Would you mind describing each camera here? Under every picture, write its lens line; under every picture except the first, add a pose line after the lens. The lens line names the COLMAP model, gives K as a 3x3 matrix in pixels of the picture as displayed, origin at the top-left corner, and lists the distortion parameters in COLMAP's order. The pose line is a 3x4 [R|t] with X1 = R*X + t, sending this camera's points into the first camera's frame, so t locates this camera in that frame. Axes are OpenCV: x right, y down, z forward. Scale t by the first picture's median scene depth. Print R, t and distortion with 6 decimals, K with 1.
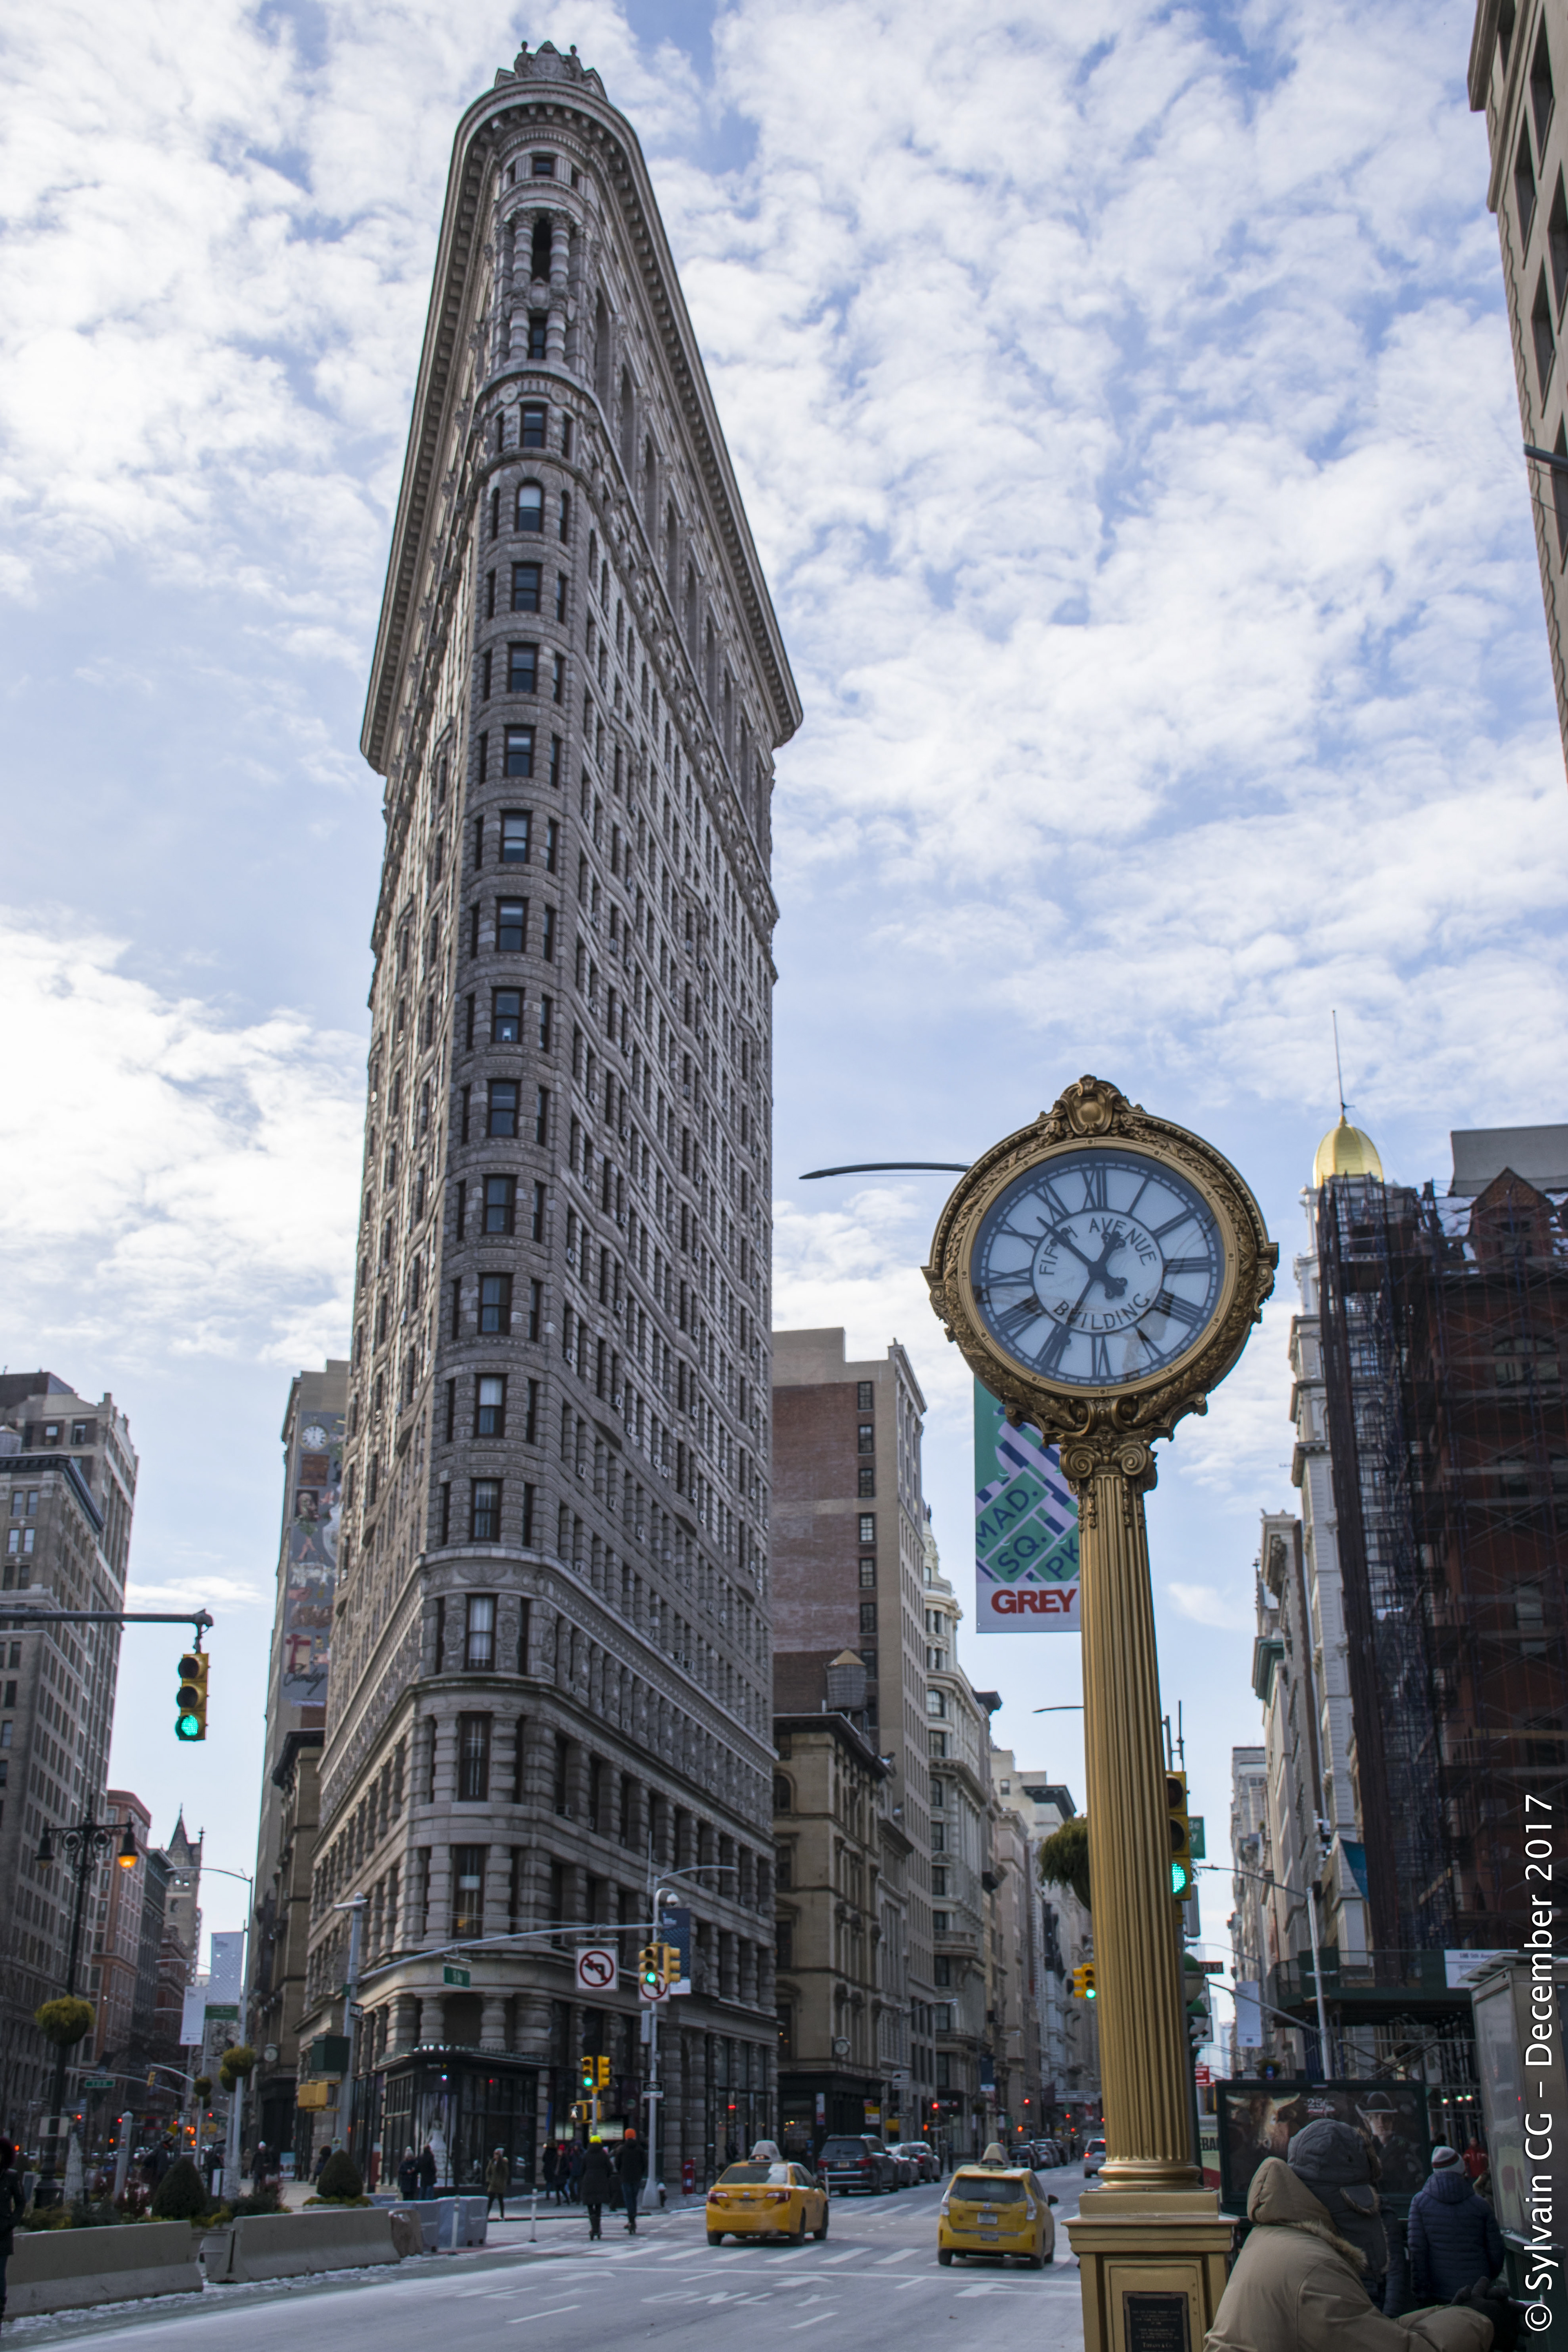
lens RADIAL K [[2461.1, 0, 784.0], [0, 2461.1, 1176.0], [0, 0, 1]] dist [-0.014449, 0.212633]
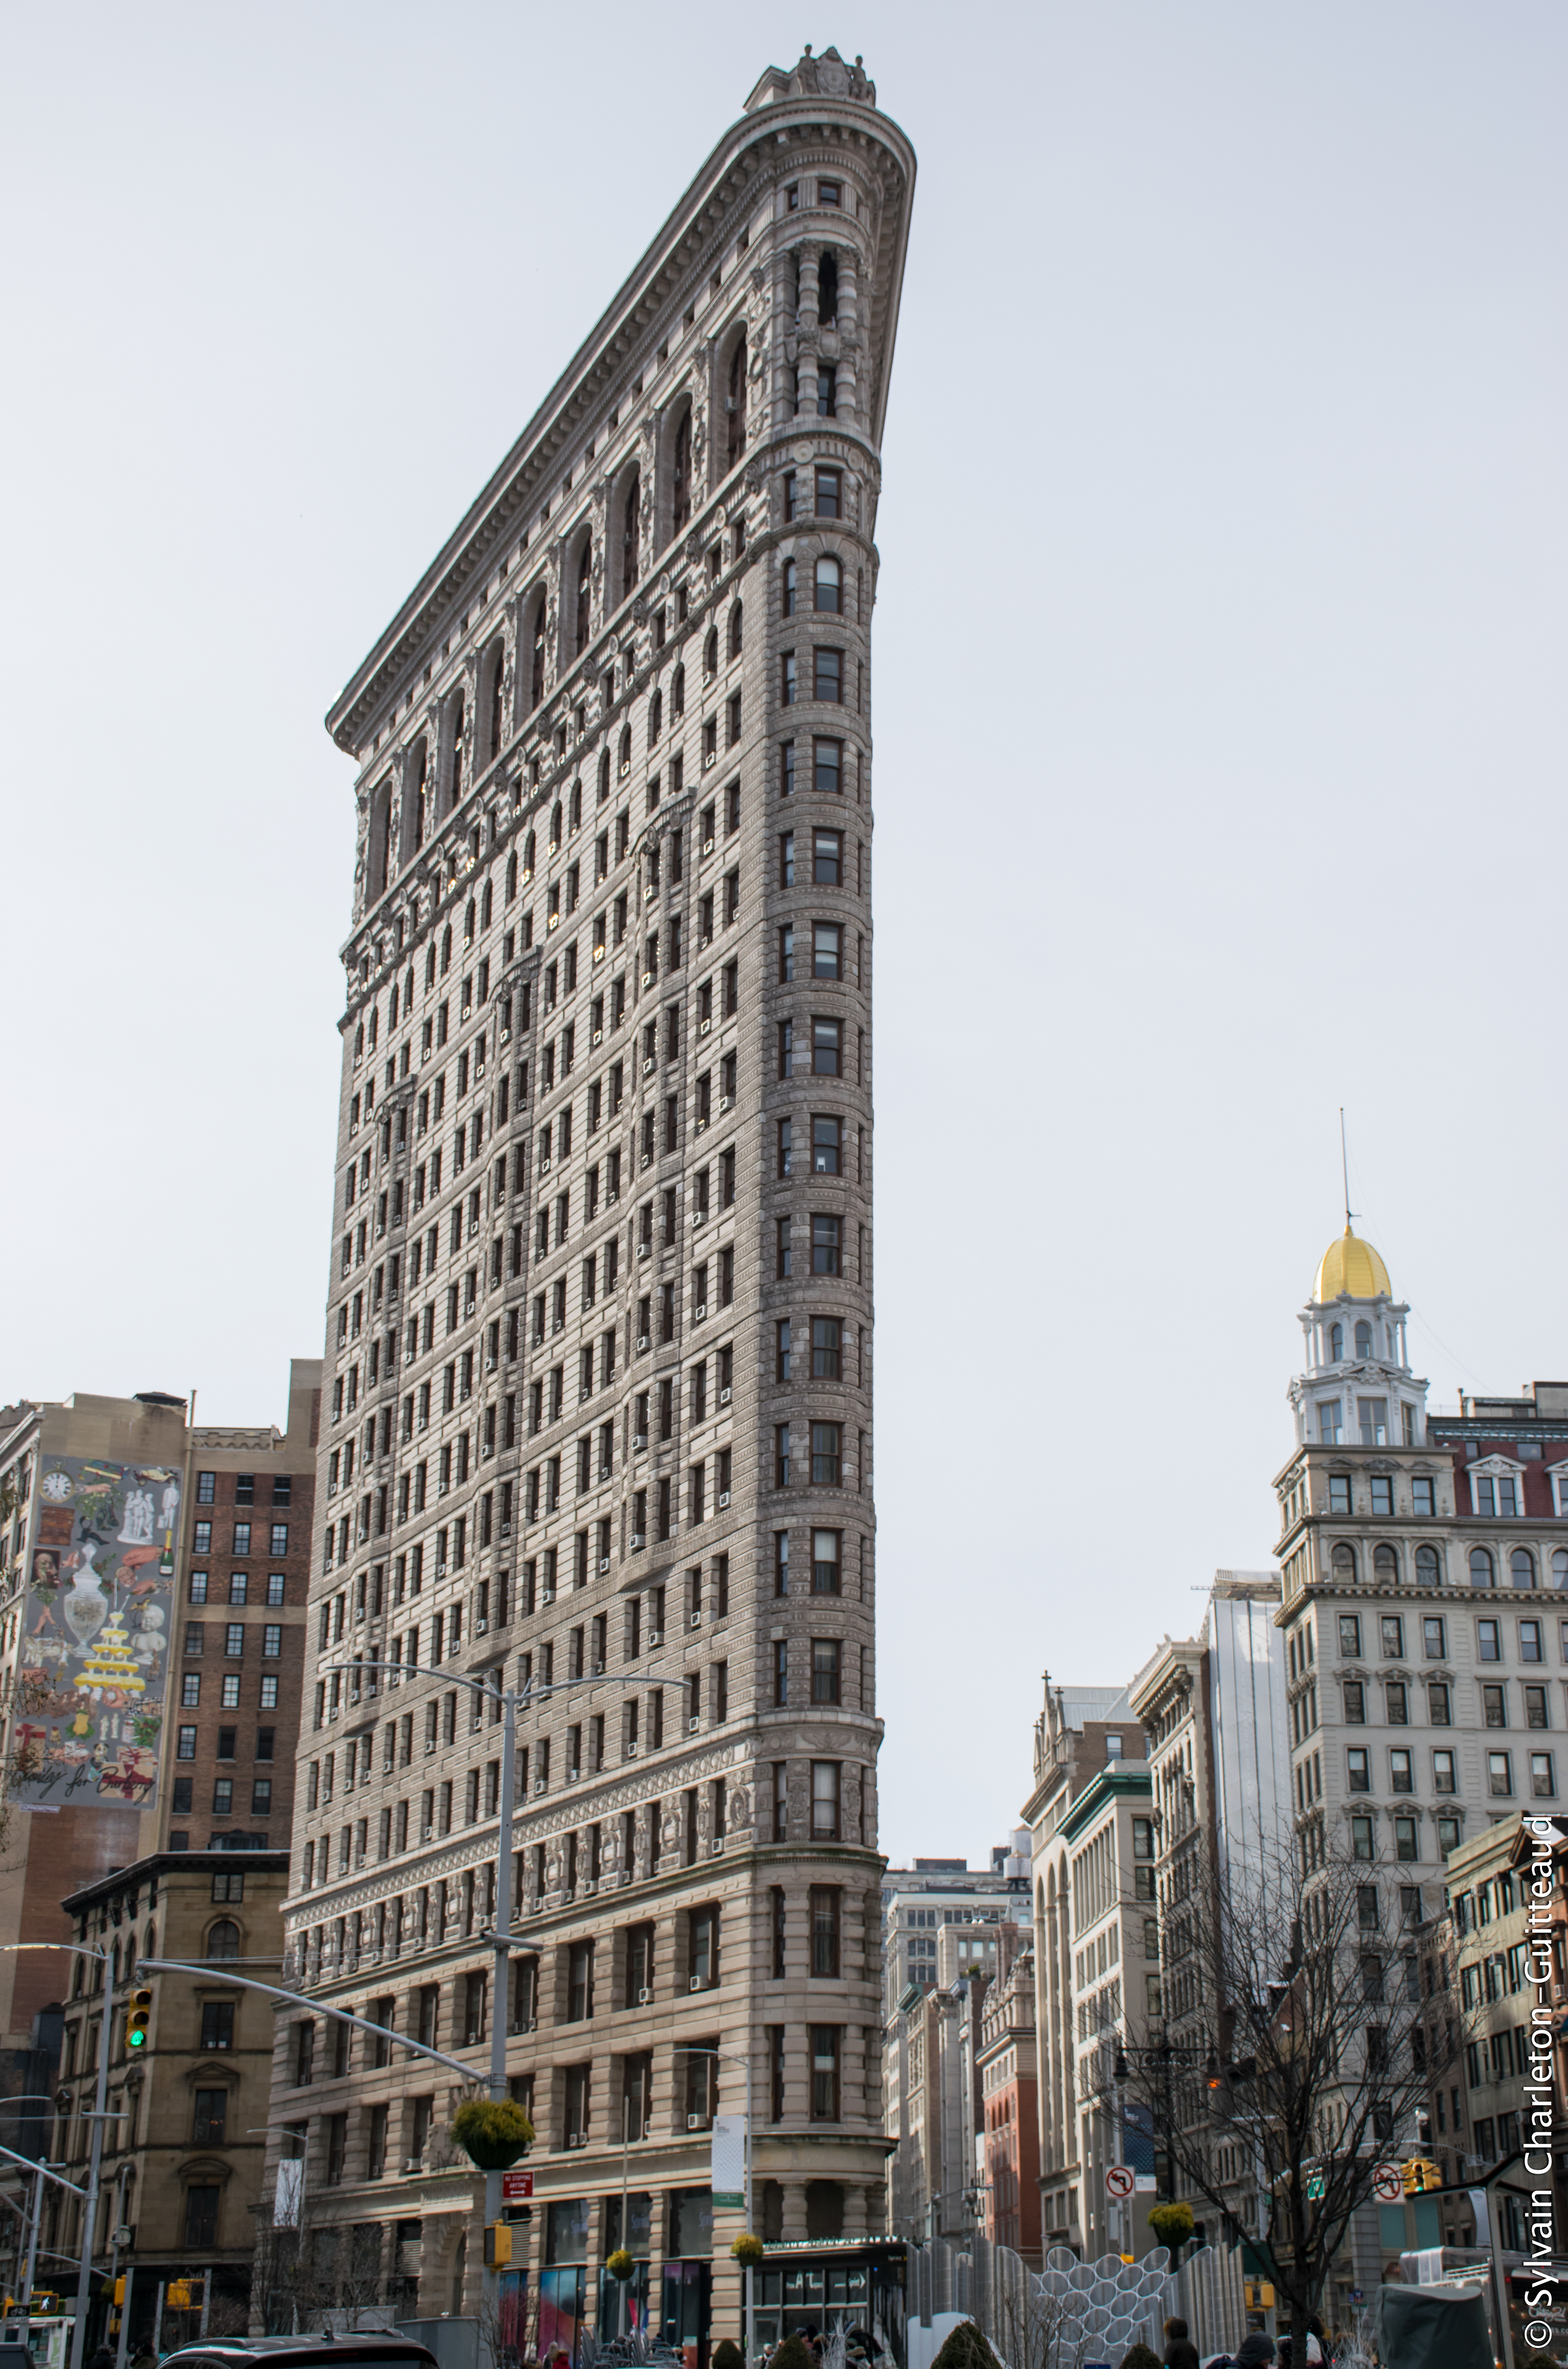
lens RADIAL K [[3080.2, 0, 784.0], [0, 3080.2, 1184.5], [0, 0, 1]] dist [0.097544, 0.364167]
pose [[0.978426, 0.078957, 0.190913, -0.341826], [-0.082633, 0.996515, 0.011358, -0.059739], [-0.189351, -0.026889, 0.981541, -0.161317]]
